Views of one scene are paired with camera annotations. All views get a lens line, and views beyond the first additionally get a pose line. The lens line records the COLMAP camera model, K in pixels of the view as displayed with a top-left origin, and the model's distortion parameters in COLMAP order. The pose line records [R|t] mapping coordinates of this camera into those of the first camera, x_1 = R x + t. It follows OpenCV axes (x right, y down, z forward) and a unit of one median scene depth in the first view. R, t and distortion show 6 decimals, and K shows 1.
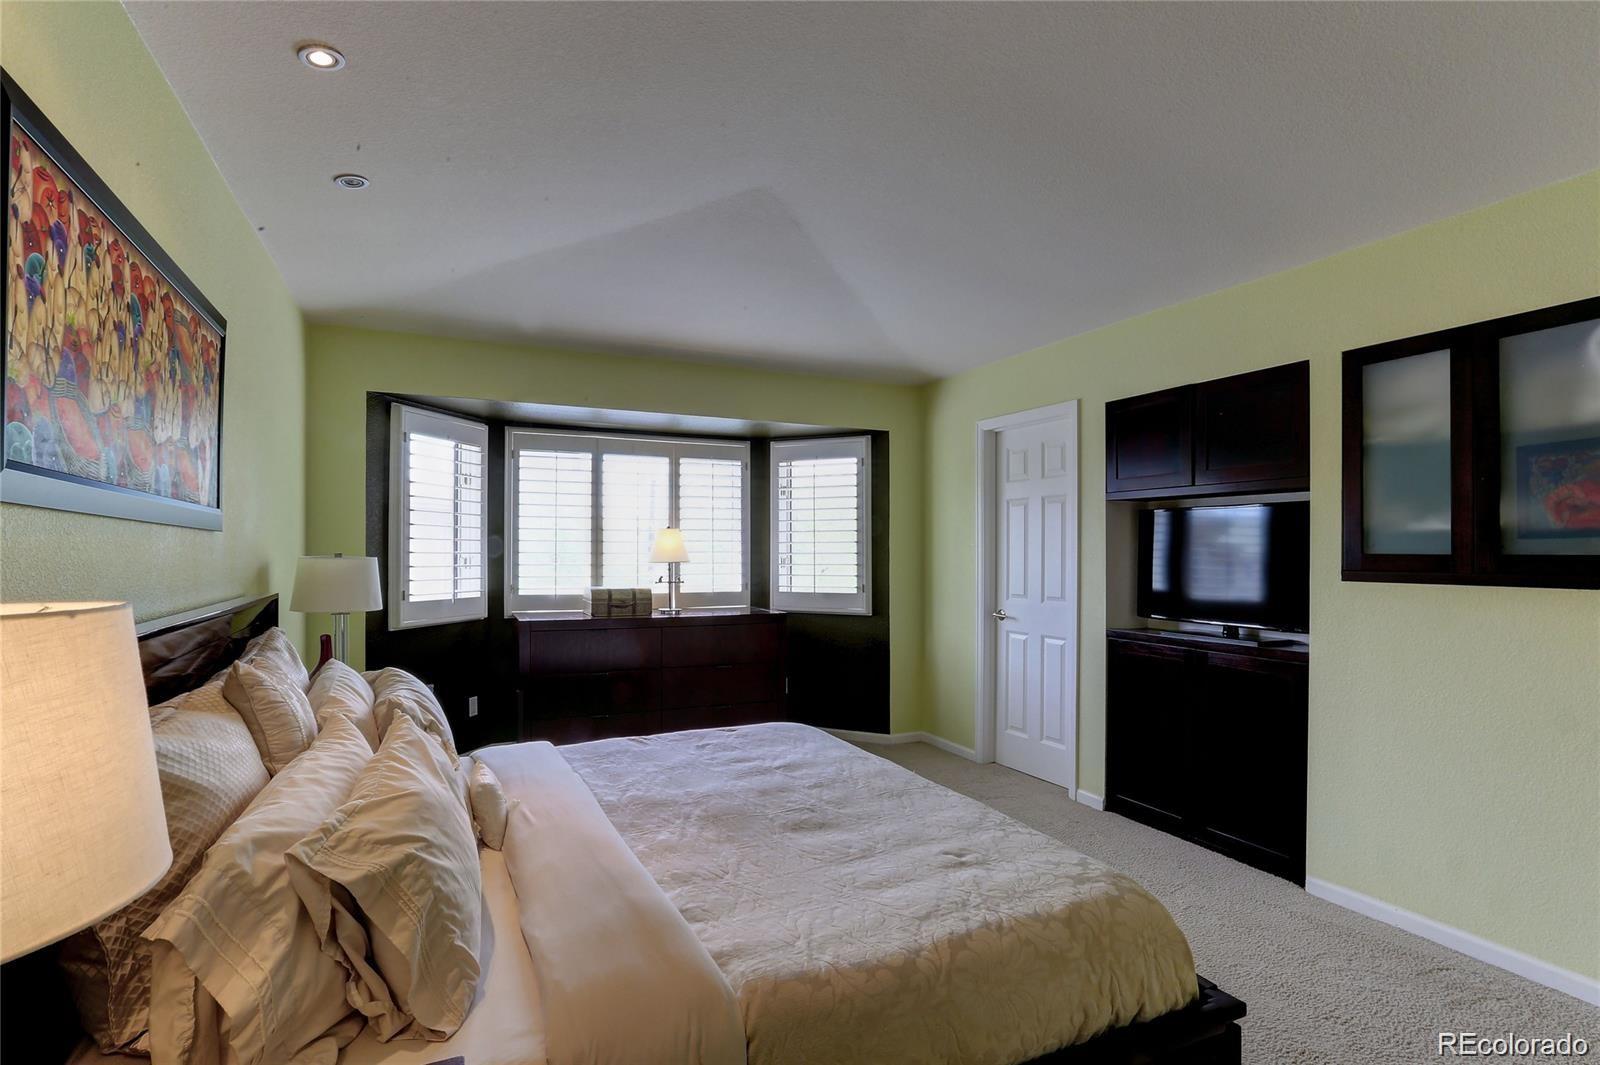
lens RADIAL K [[798.8, 0, 769.3], [0, 798.8, 555.0], [0, 0, 1]] dist [-0.038559, 0.003905]
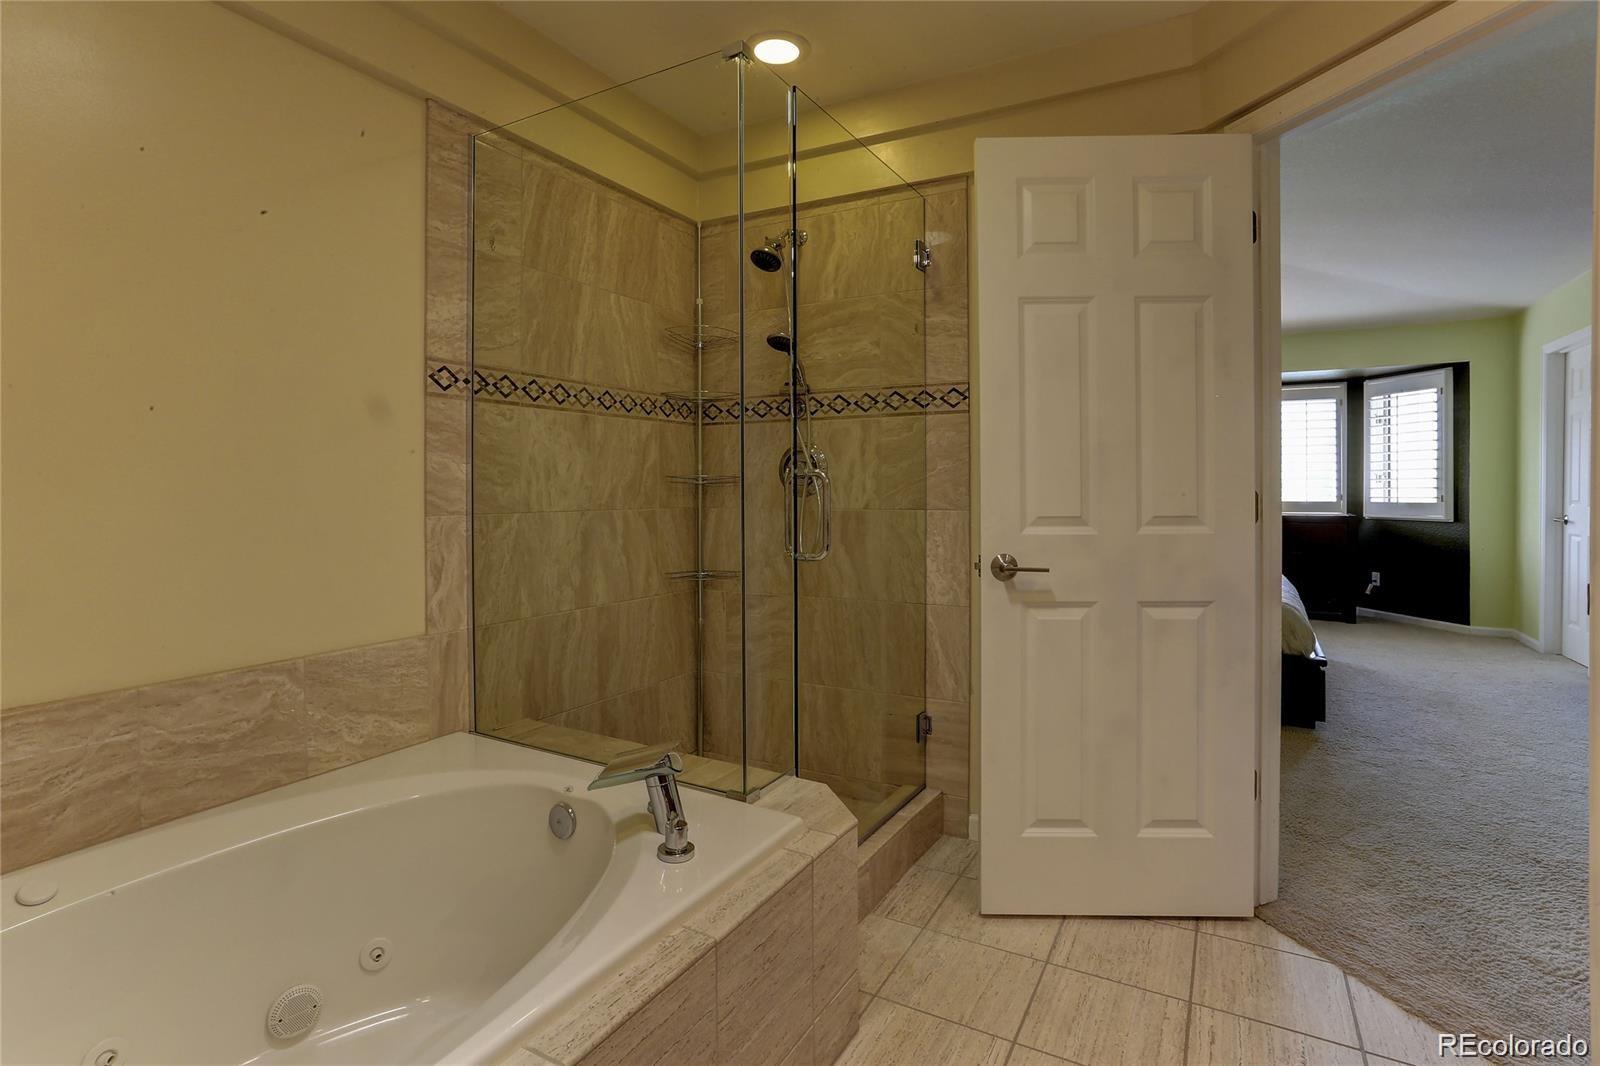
lens RADIAL K [[798.8, 0, 781.2], [0, 798.8, 500.7], [0, 0, 1]] dist [-0.038559, 0.003905]
pose [[0.598400, 0.005552, -0.801178, 0.478338], [-0.001965, 0.999983, 0.005462, 0.042776], [0.801195, -0.001694, 0.598401, -0.493681]]
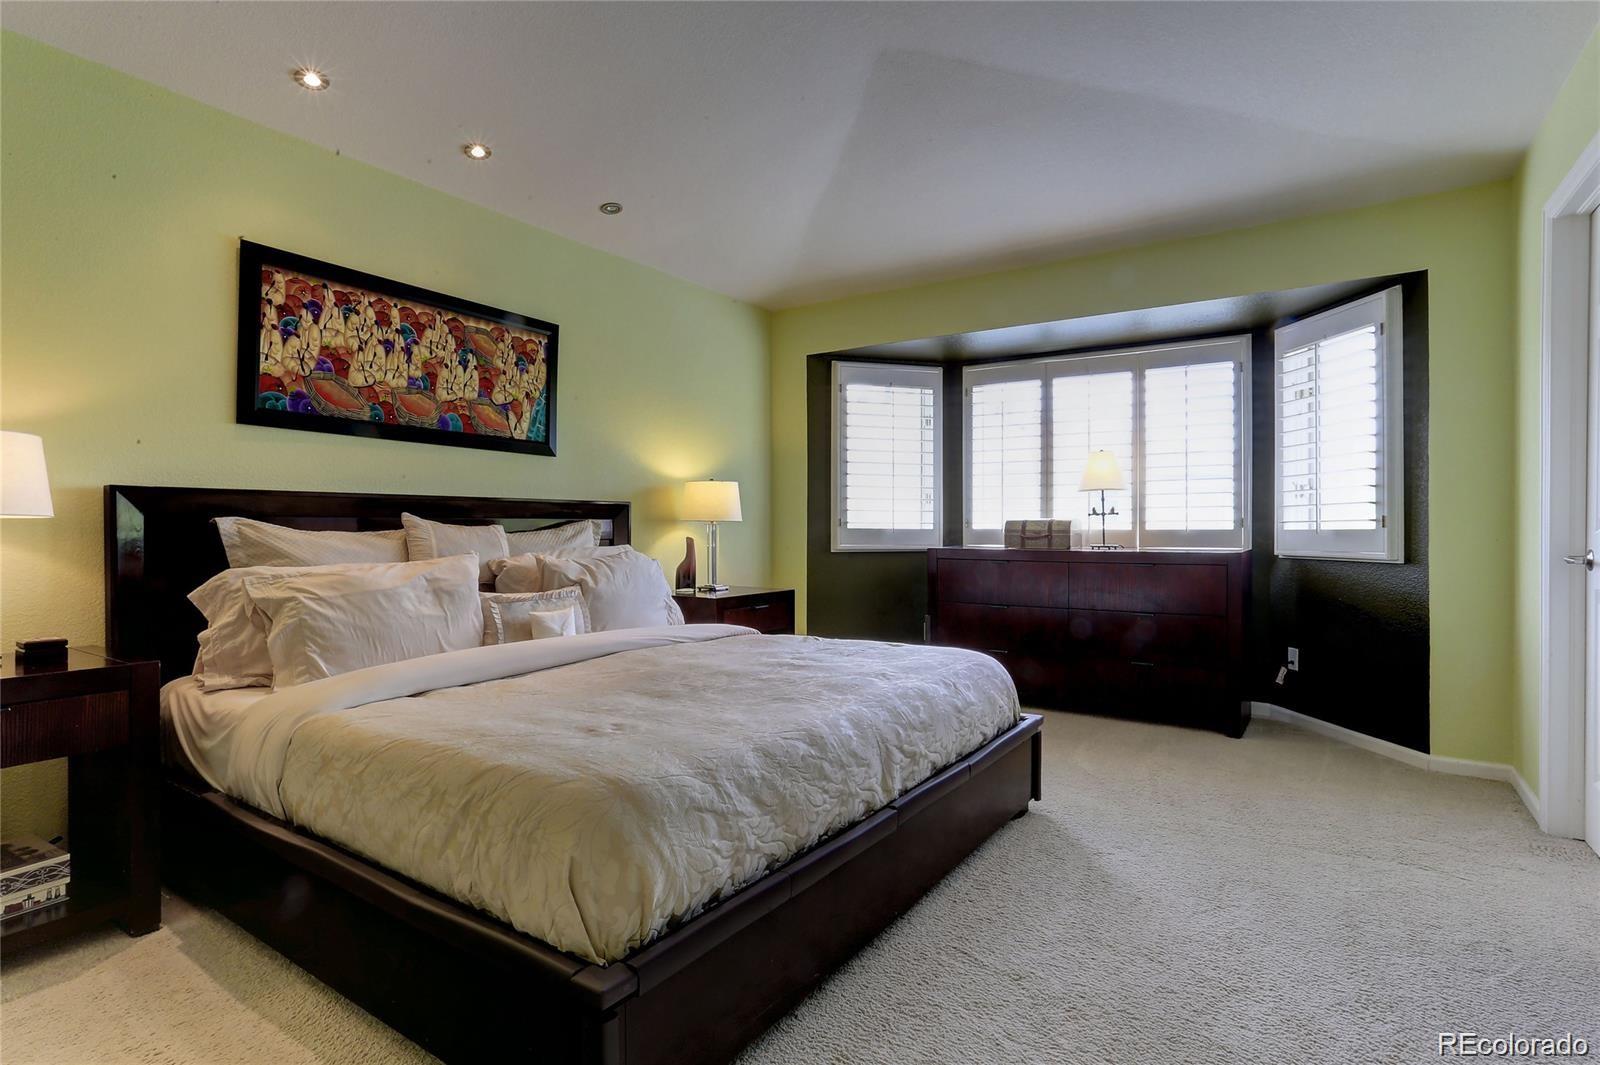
lens RADIAL K [[798.8, 0, 794.5], [0, 798.8, 537.9], [0, 0, 1]] dist [-0.038559, 0.003905]
pose [[0.515908, 0.007084, -0.856615, 0.440179], [-0.005883, 0.999972, 0.004726, 0.057909], [0.856624, 0.002601, 0.515935, 0.269193]]
